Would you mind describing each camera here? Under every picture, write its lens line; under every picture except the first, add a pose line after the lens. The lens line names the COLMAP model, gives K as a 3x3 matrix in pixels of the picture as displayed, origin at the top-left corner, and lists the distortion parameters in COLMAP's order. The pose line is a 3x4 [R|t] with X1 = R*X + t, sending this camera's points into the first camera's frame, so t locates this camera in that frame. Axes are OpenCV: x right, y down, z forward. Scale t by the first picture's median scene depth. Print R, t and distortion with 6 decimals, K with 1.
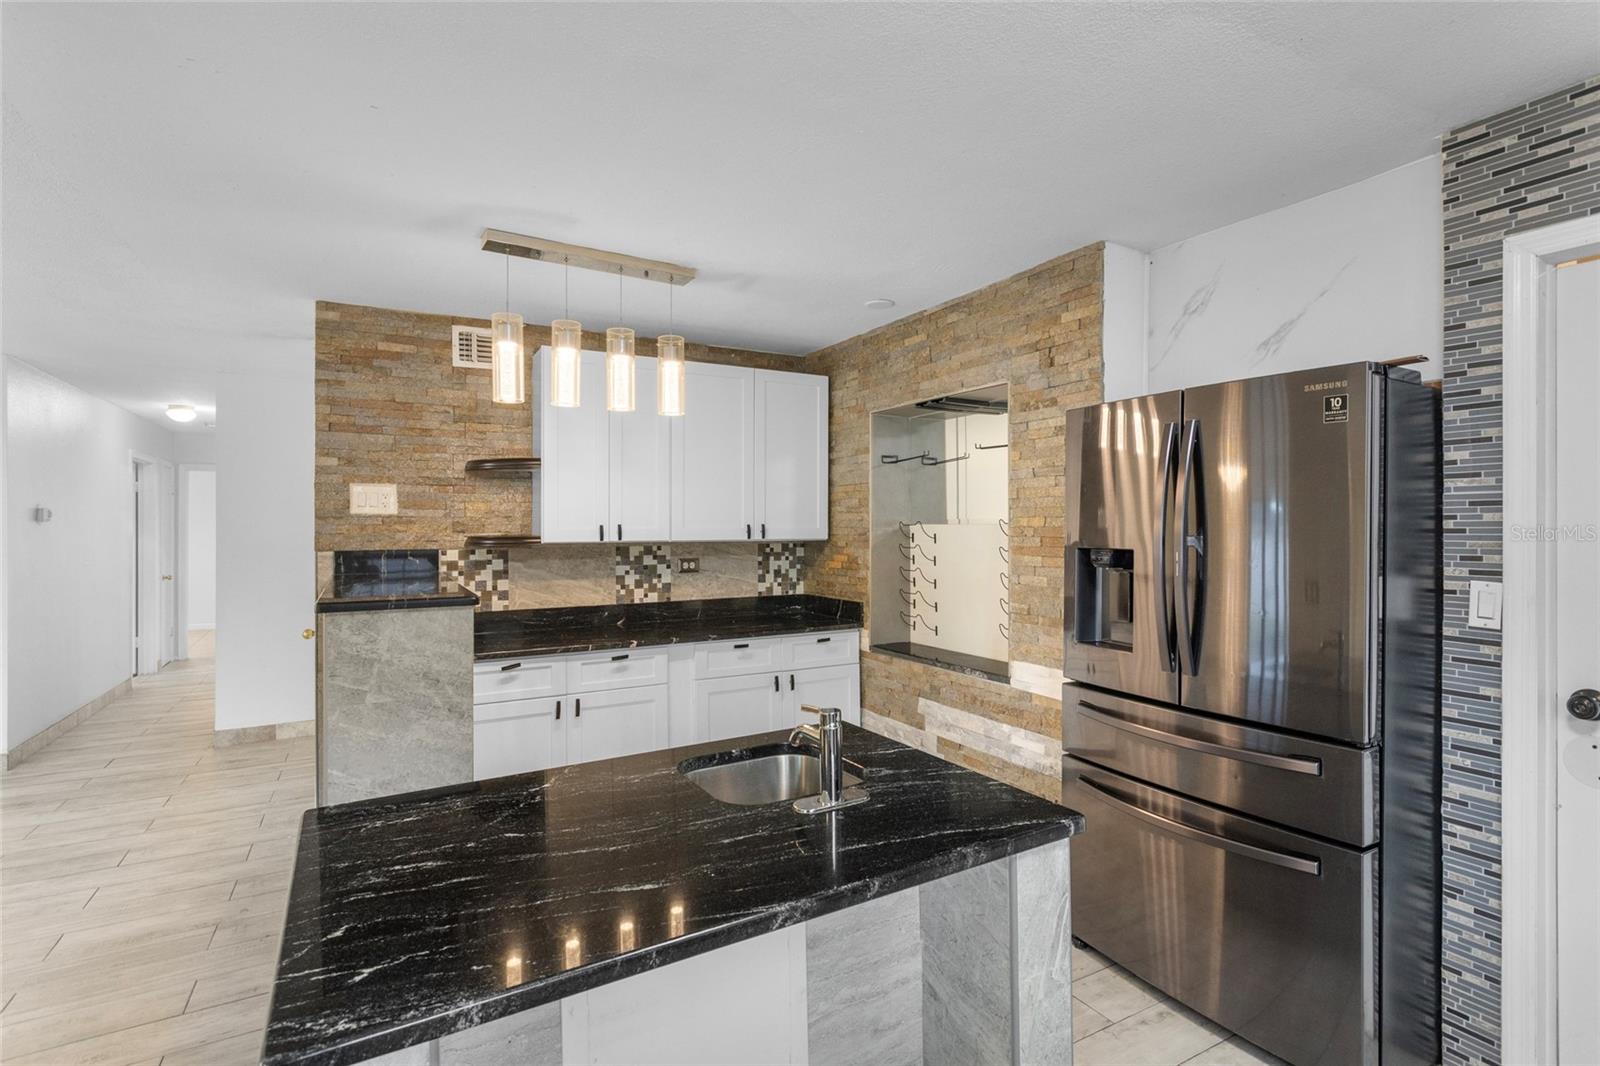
lens RADIAL K [[766.8, 0, 816.6], [0, 766.8, 524.2], [0, 0, 1]] dist [-0.002585, 0.002947]
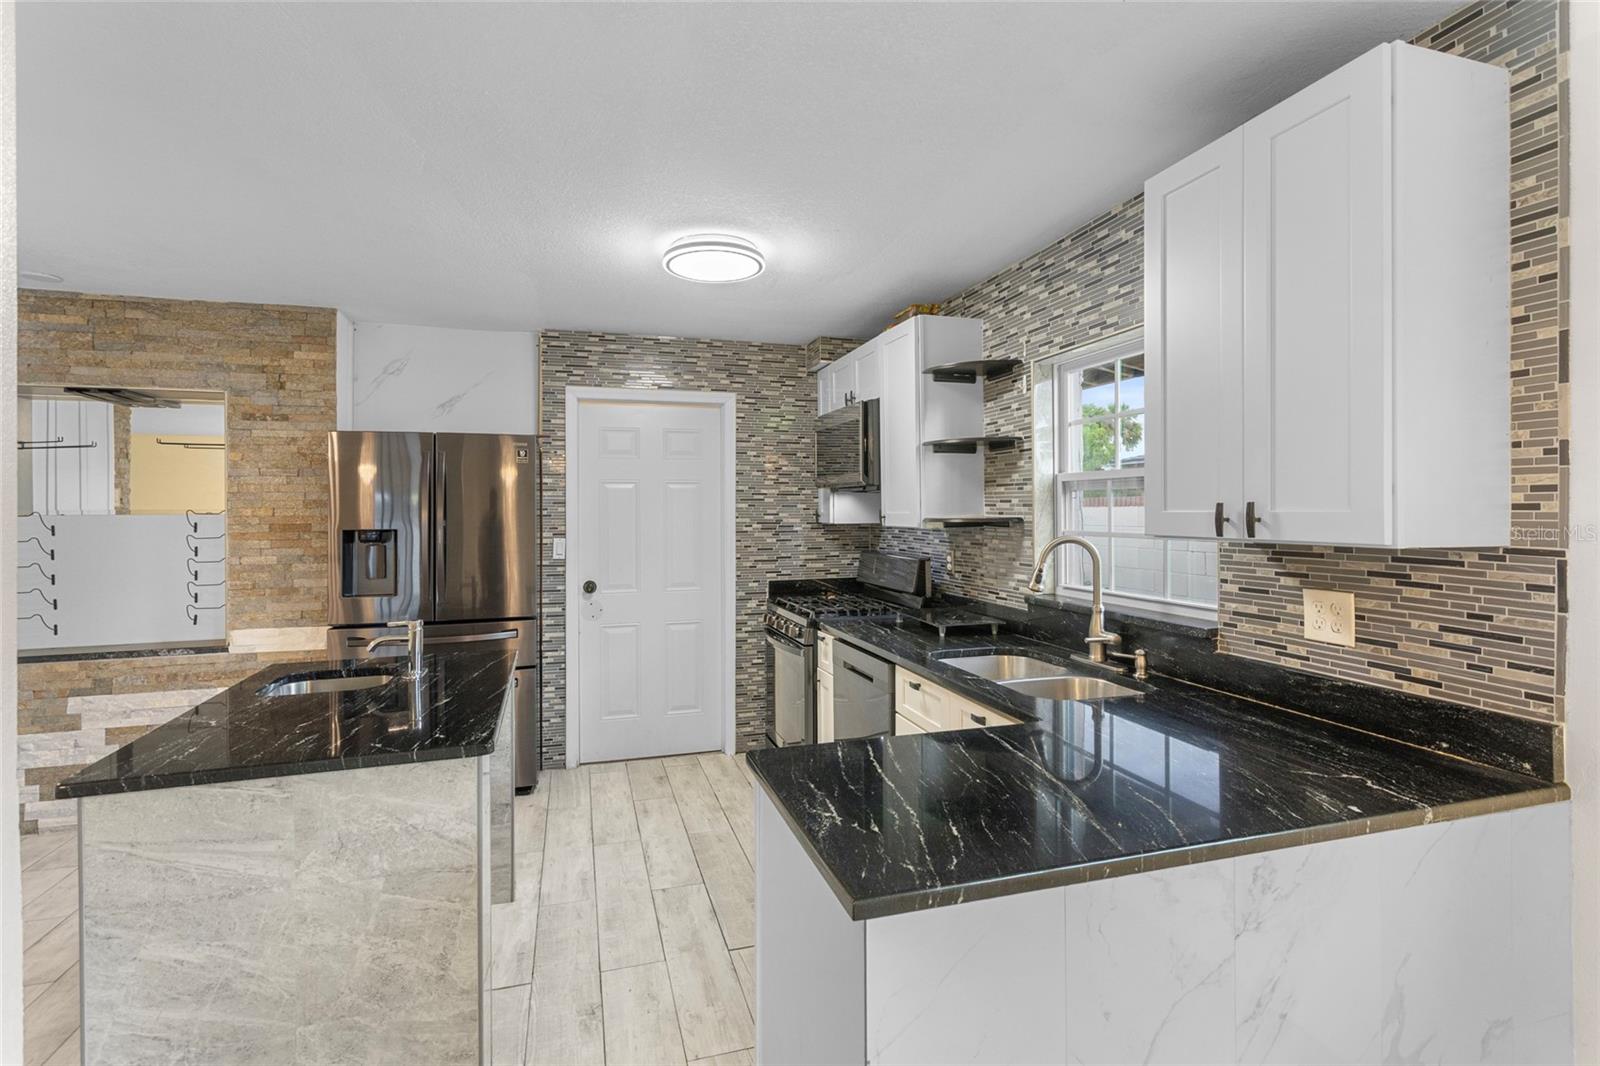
lens RADIAL K [[766.8, 0, 807.5], [0, 766.8, 511.9], [0, 0, 1]] dist [-0.002585, 0.002947]
pose [[0.215983, -0.001364, 0.976396, -0.635436], [0.005921, 0.999982, 0.000087, 0.001388], [-0.976379, 0.005763, 0.215987, -0.101576]]
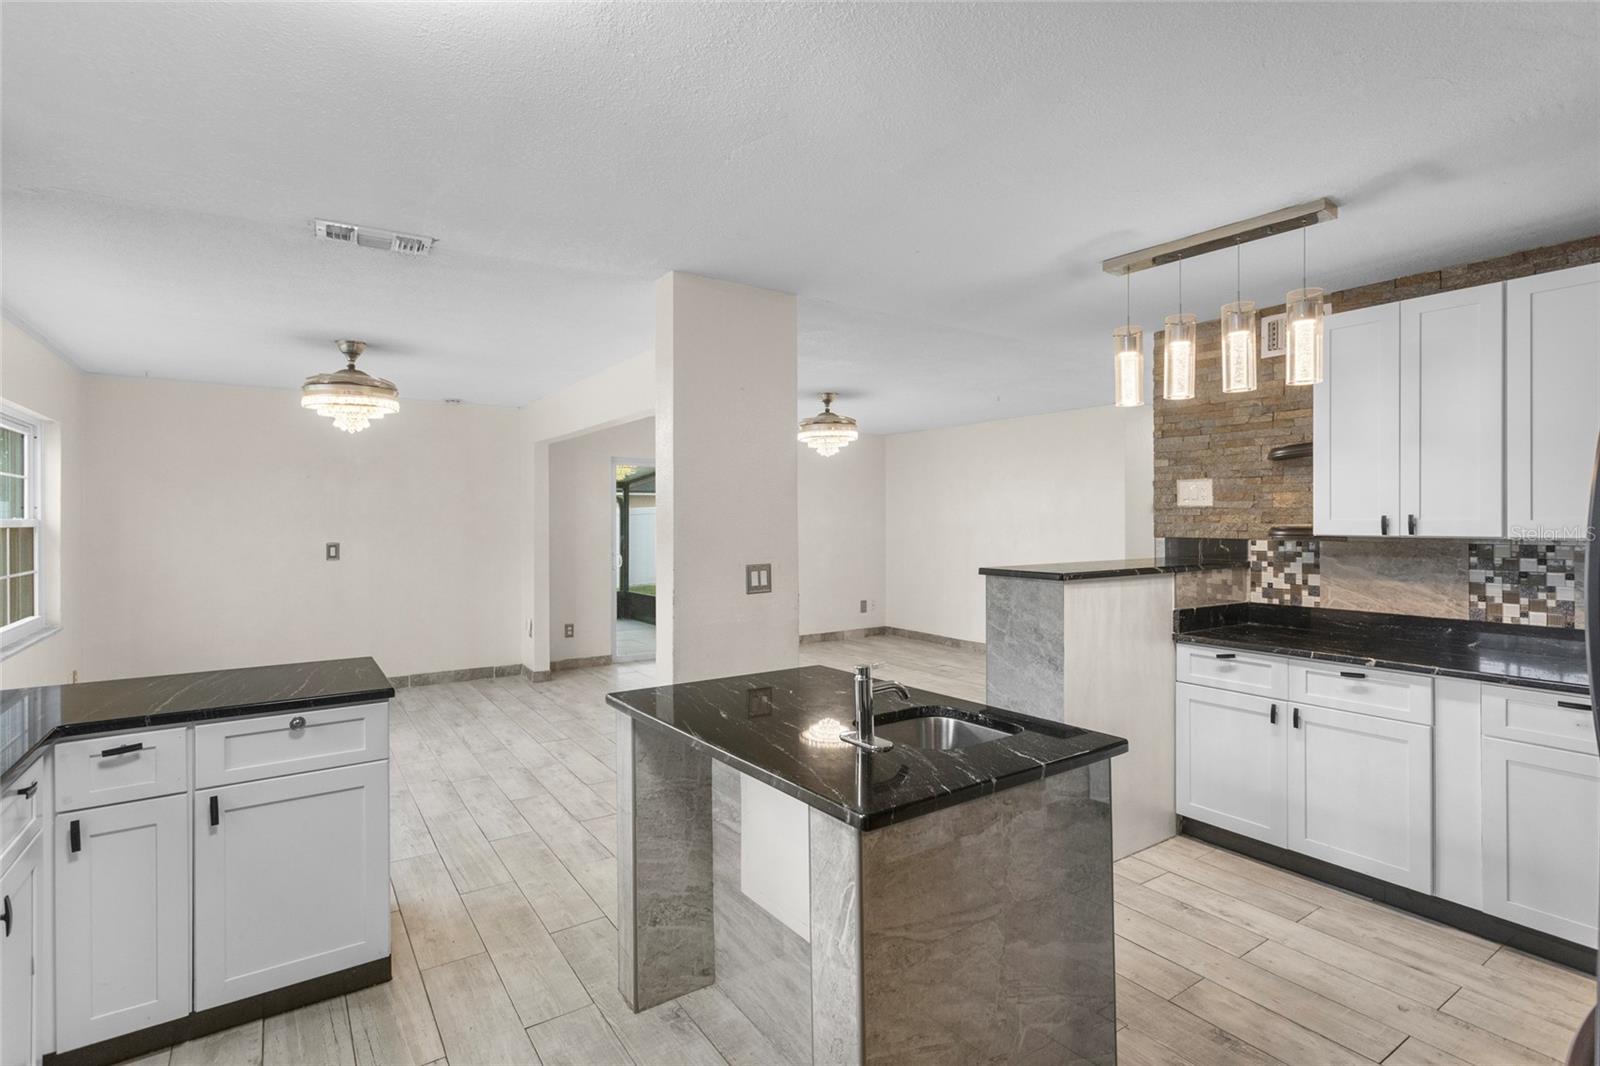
lens RADIAL K [[766.8, 0, 801.5], [0, 766.8, 517.0], [0, 0, 1]] dist [-0.002585, 0.002947]
pose [[0.076797, 0.000689, -0.997047, 0.524121], [0.002822, 0.999996, 0.000908, 0.000087], [0.997043, -0.002884, 0.076795, 0.338431]]
